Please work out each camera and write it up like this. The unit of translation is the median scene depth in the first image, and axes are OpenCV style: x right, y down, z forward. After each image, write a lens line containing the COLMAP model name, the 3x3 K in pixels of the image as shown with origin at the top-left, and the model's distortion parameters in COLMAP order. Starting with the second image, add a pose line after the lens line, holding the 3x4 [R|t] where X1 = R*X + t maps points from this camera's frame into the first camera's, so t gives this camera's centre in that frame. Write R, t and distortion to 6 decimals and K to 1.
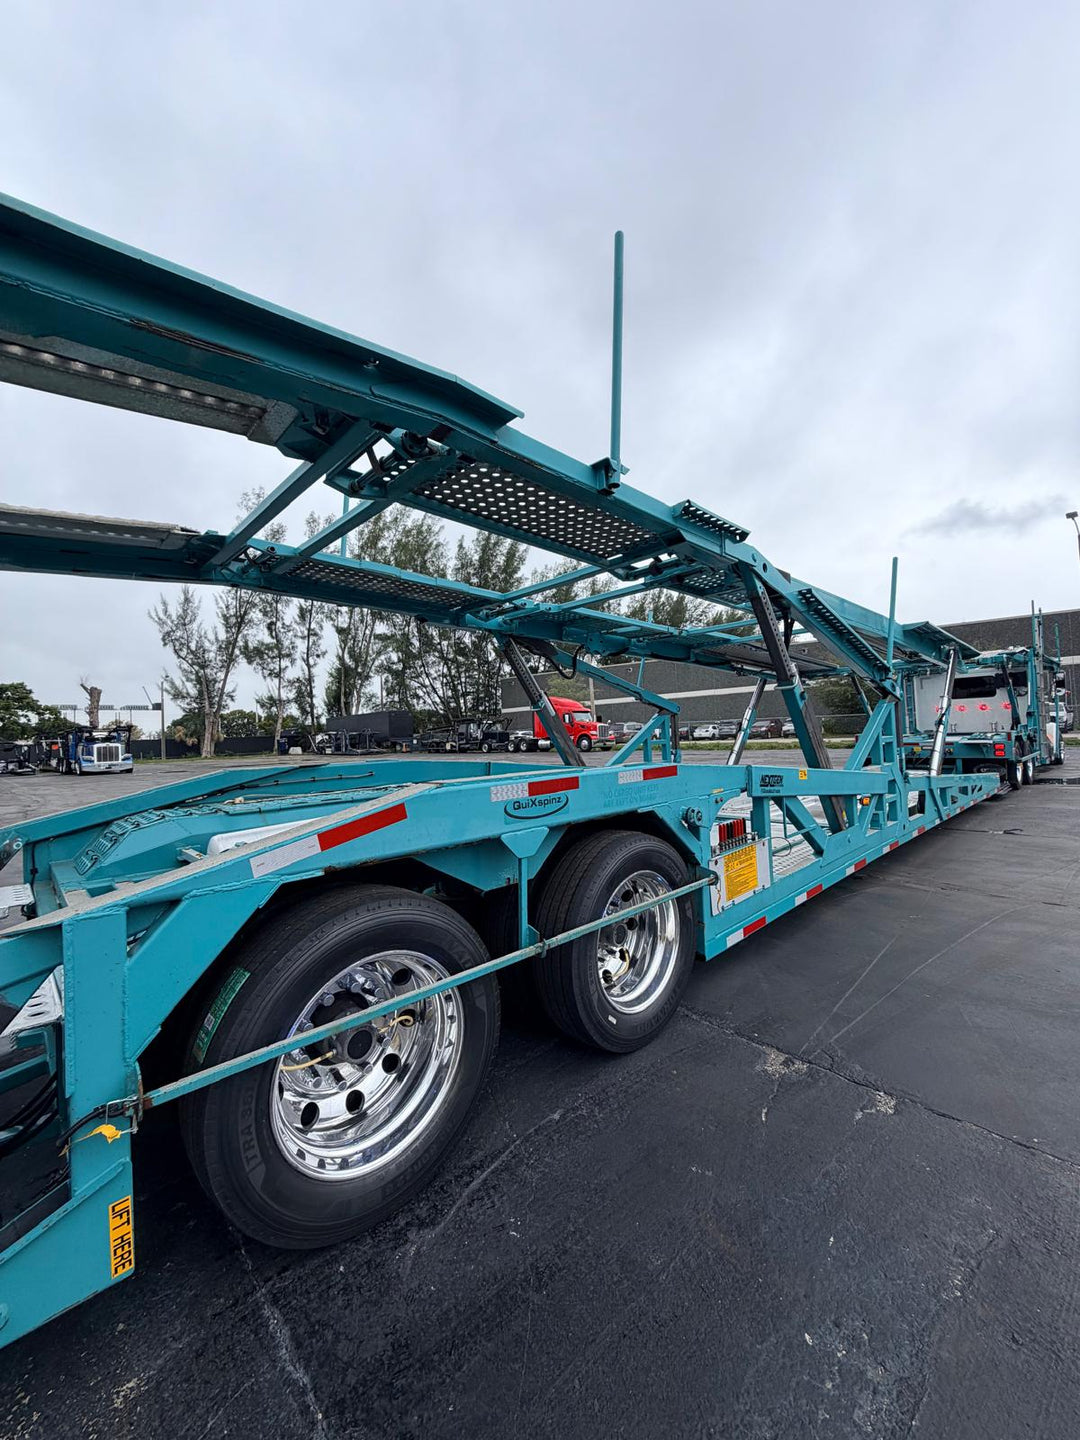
lens RADIAL K [[569.4, 0, 541.1], [0, 569.4, 722.3], [0, 0, 1]] dist [-0.001113, -0.000273]
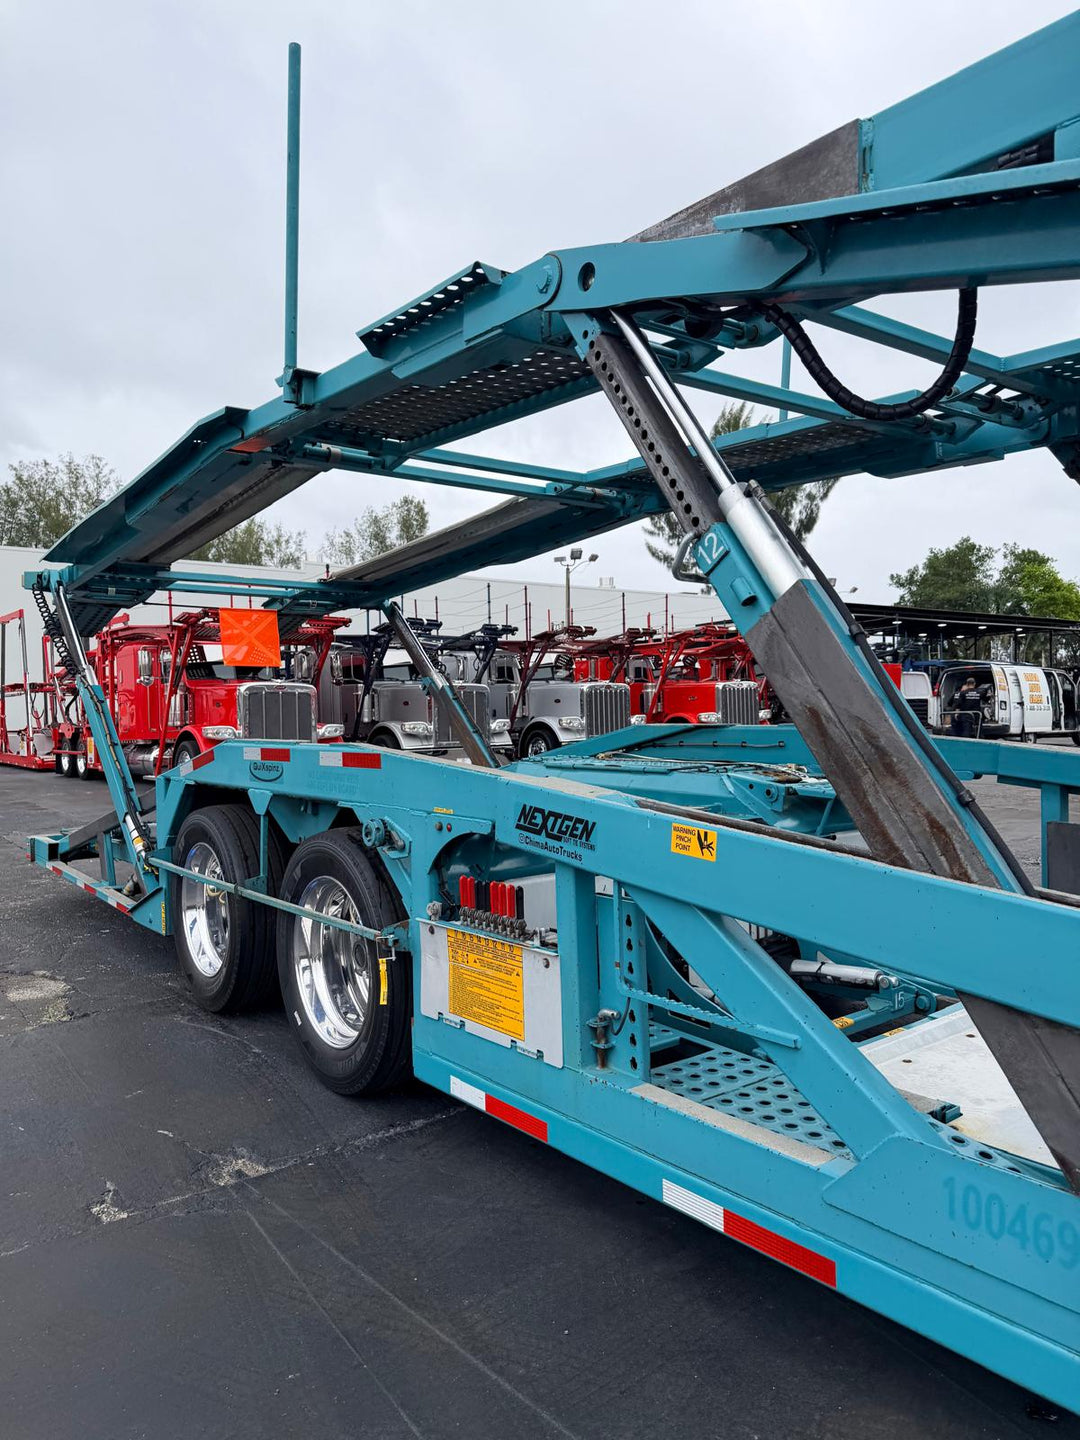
lens RADIAL K [[1007.3, 0, 535.3], [0, 1007.3, 714.8], [0, 0, 1]] dist [0.057965, -0.025839]
pose [[-0.092267, 0.058482, -0.994015, 0.060014], [0.052453, 0.997173, 0.053799, -0.001089], [0.994352, -0.047175, -0.095074, 0.055470]]
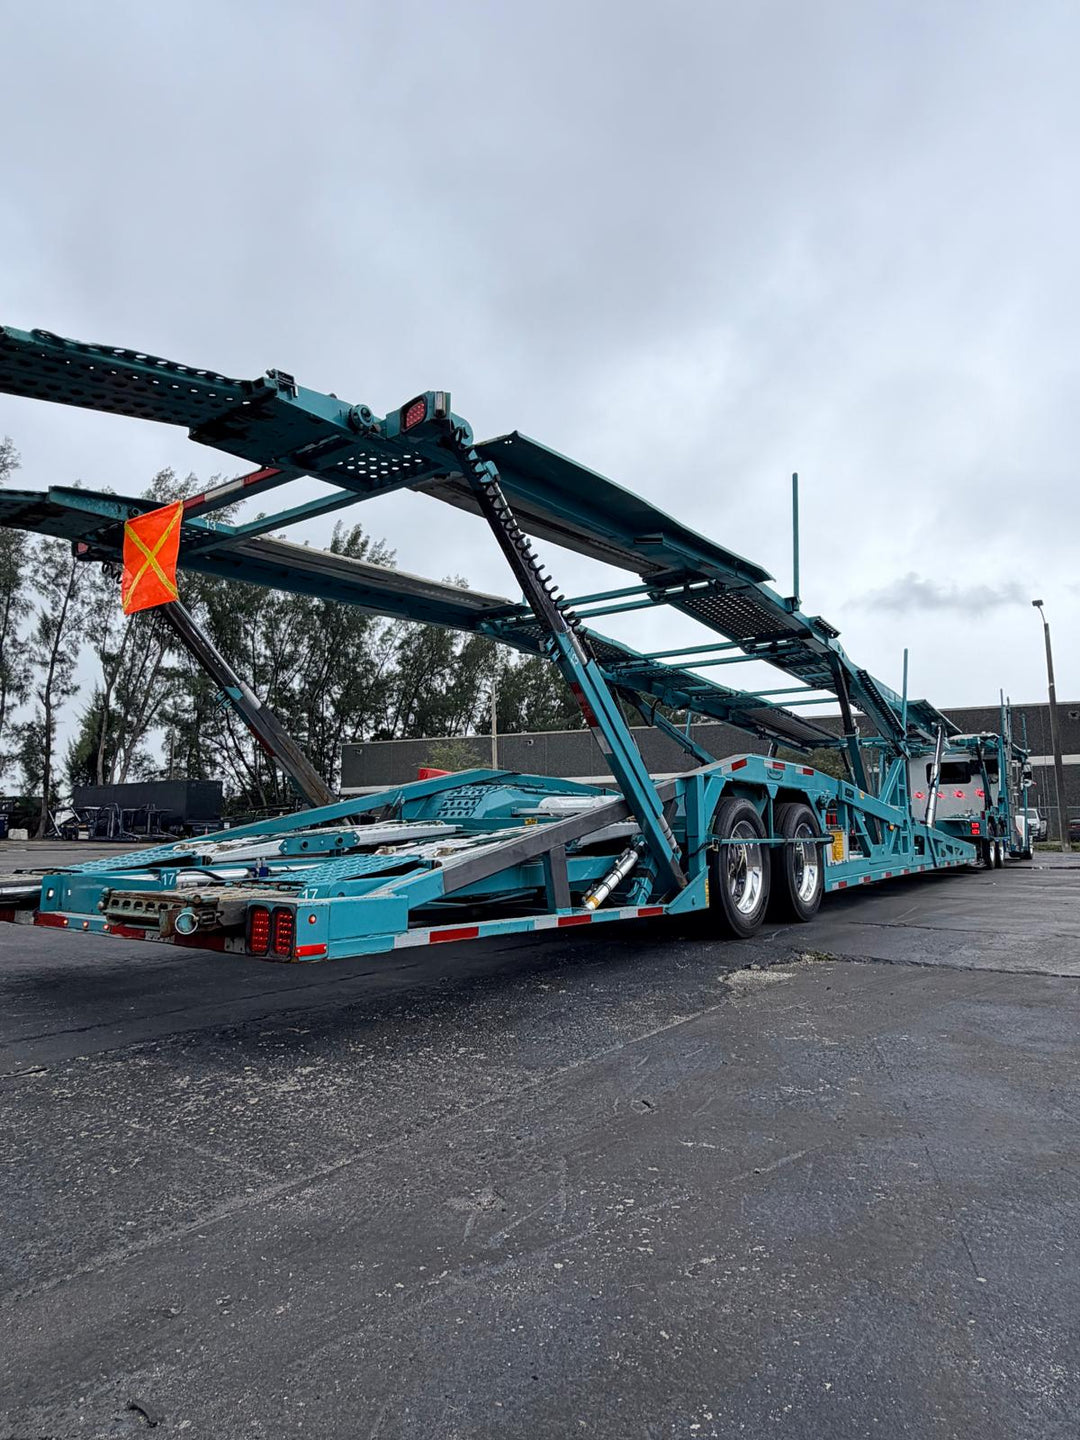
lens RADIAL K [[836.1, 0, 535.1], [0, 836.1, 725.6], [0, 0, 1]] dist [-0.007760, -0.000589]
pose [[0.978969, 0.067003, 0.192693, -0.044545], [-0.044796, 0.992076, -0.117379, 0.011575], [-0.199031, 0.106278, 0.974213, -0.053170]]
